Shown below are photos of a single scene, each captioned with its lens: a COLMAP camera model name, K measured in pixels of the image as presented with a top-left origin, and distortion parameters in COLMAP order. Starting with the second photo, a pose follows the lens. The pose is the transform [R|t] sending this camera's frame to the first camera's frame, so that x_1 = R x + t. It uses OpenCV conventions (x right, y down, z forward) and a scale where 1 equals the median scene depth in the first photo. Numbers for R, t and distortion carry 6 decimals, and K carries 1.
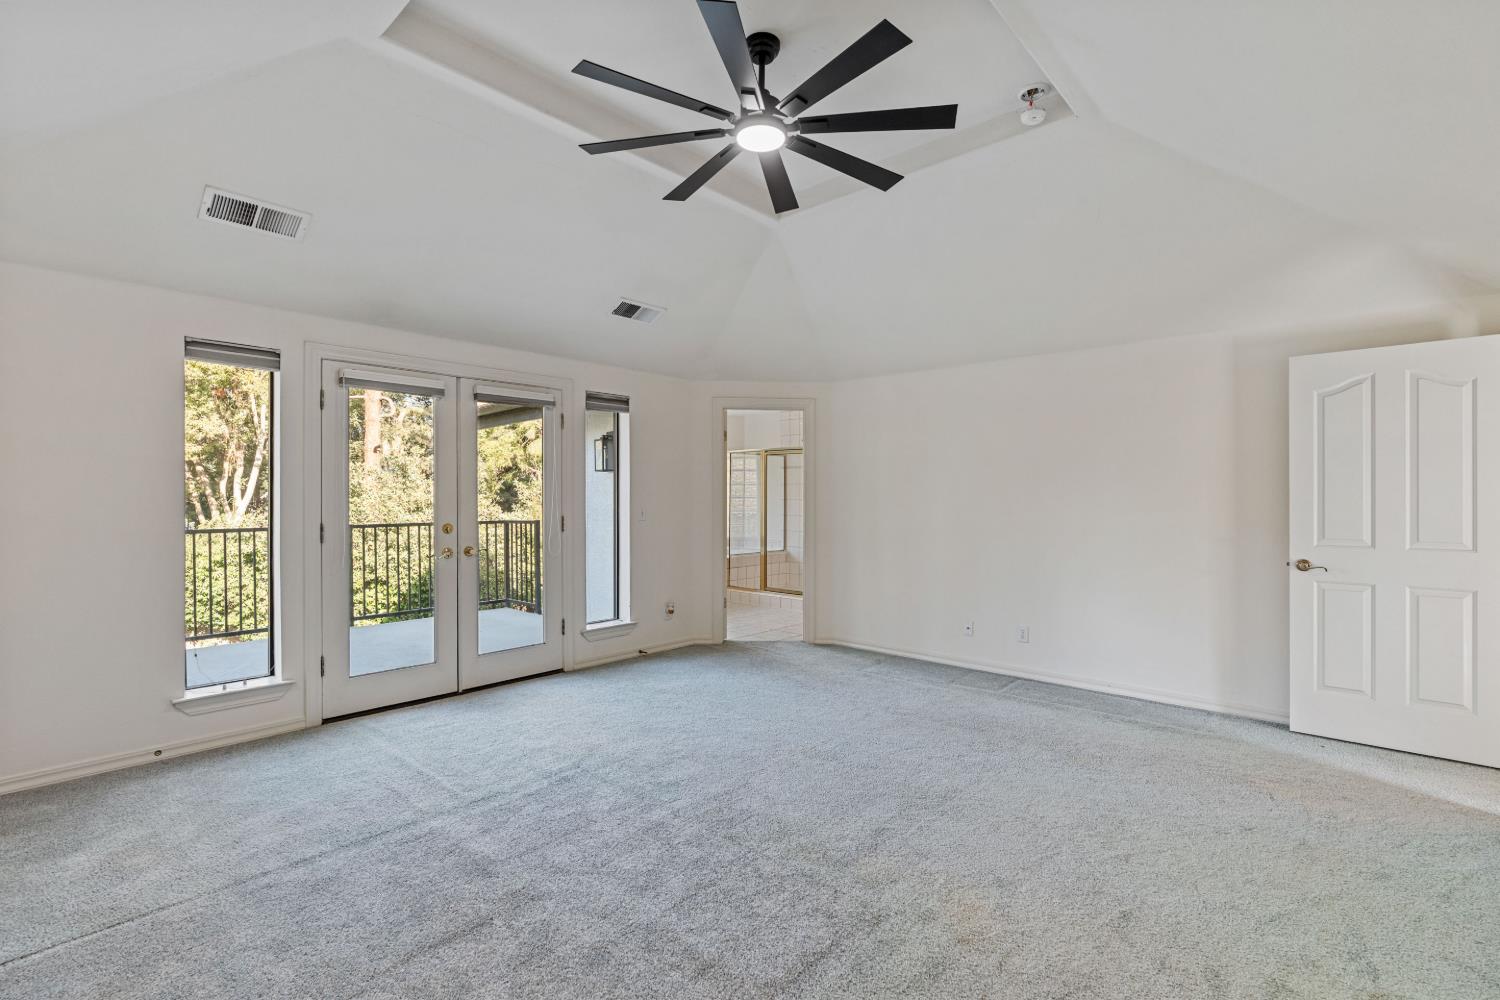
lens RADIAL K [[692.0, 0, 746.1], [0, 692.0, 495.5], [0, 0, 1]] dist [0.000432, 0.000100]
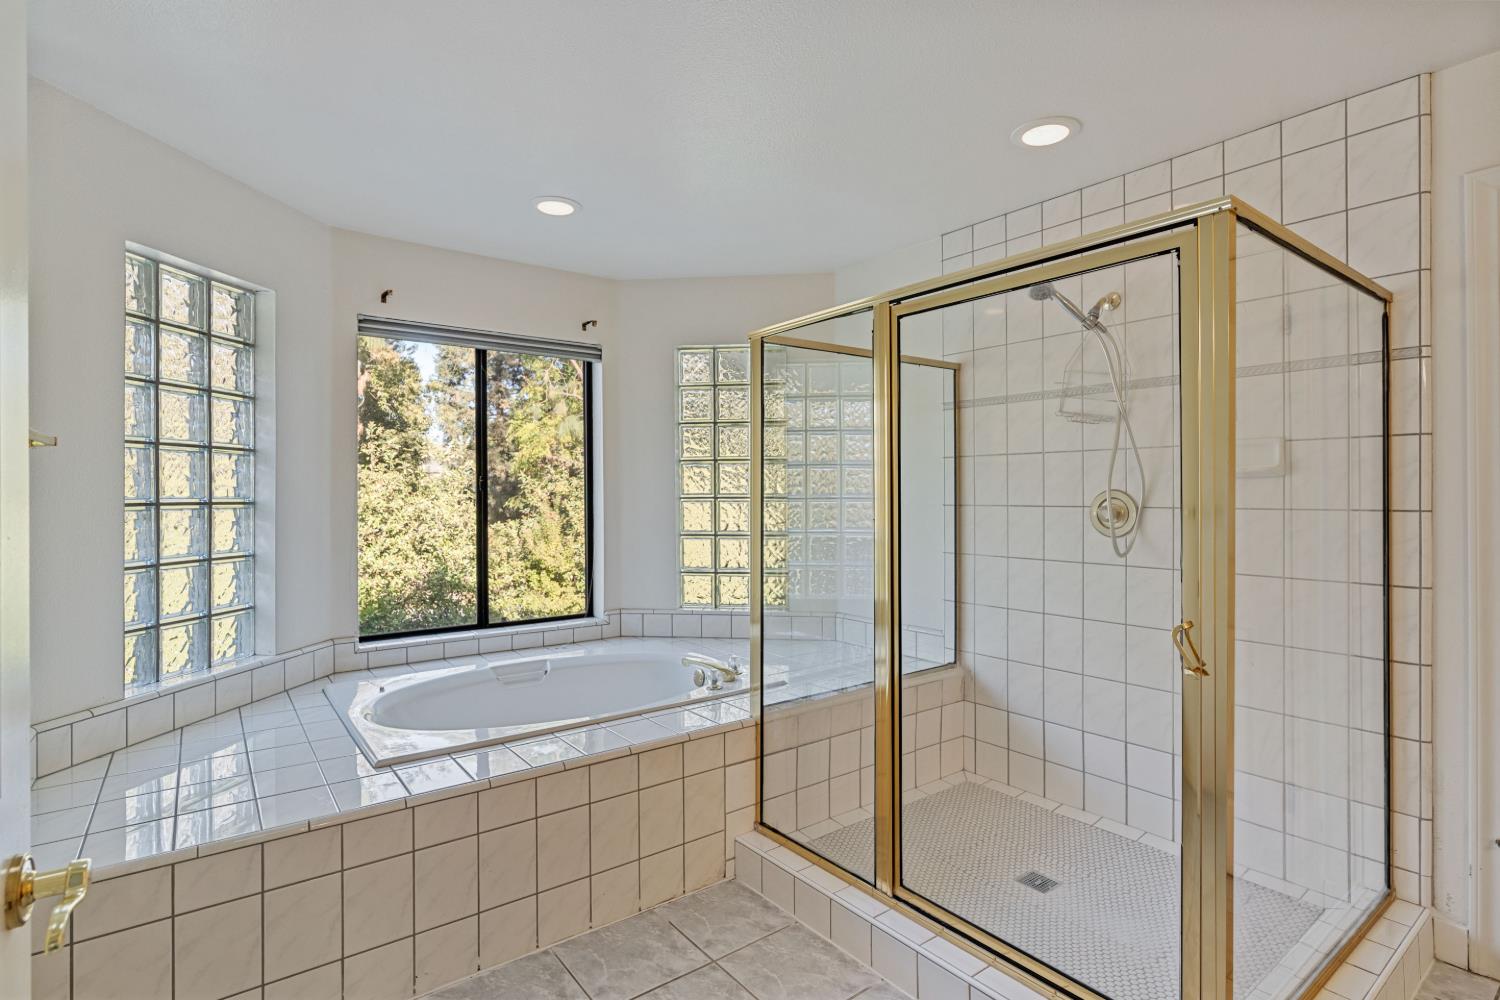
lens RADIAL K [[737.5, 0, 747.7], [0, 737.5, 493.9], [0, 0, 1]] dist [0.000776, 0.000197]
pose [[0.983982, -0.010979, -0.177931, 0.043579], [0.010287, 0.999936, -0.004809, 0.002135], [0.177972, 0.002902, 0.984031, 1.304725]]
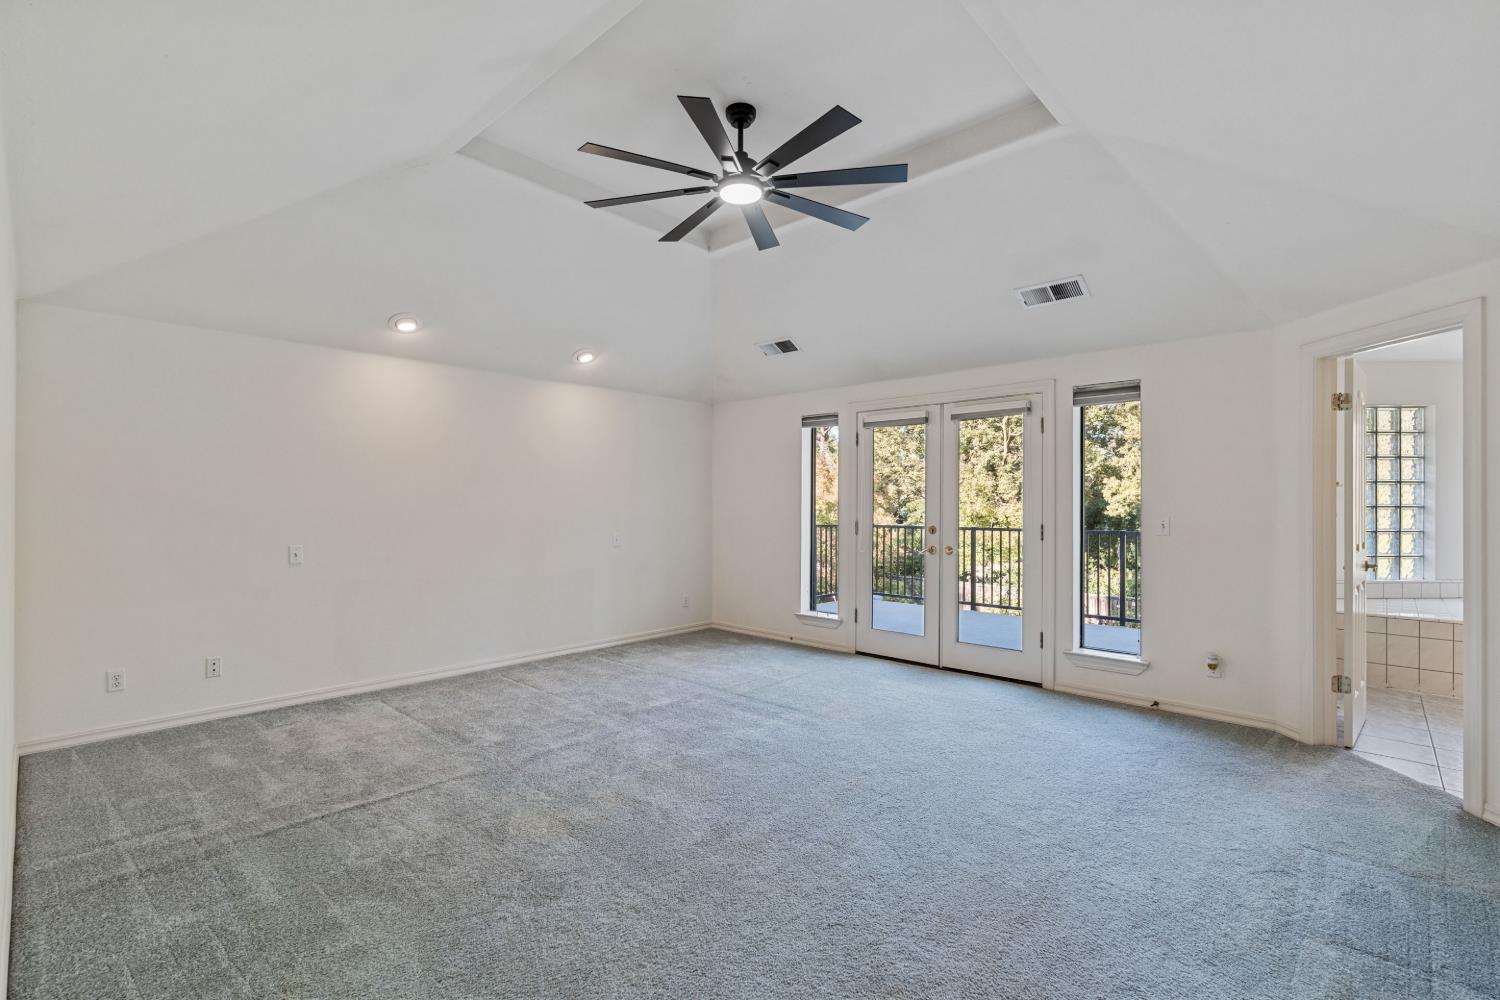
lens RADIAL K [[682.1, 0, 747.6], [0, 682.1, 501.7], [0, 0, 1]] dist [-0.001796, 0.000513]
pose [[-0.012095, -0.007355, -0.999900, 0.744767], [-0.005085, 0.999960, -0.007294, 0.008129], [0.999914, 0.004996, -0.012132, 0.658786]]
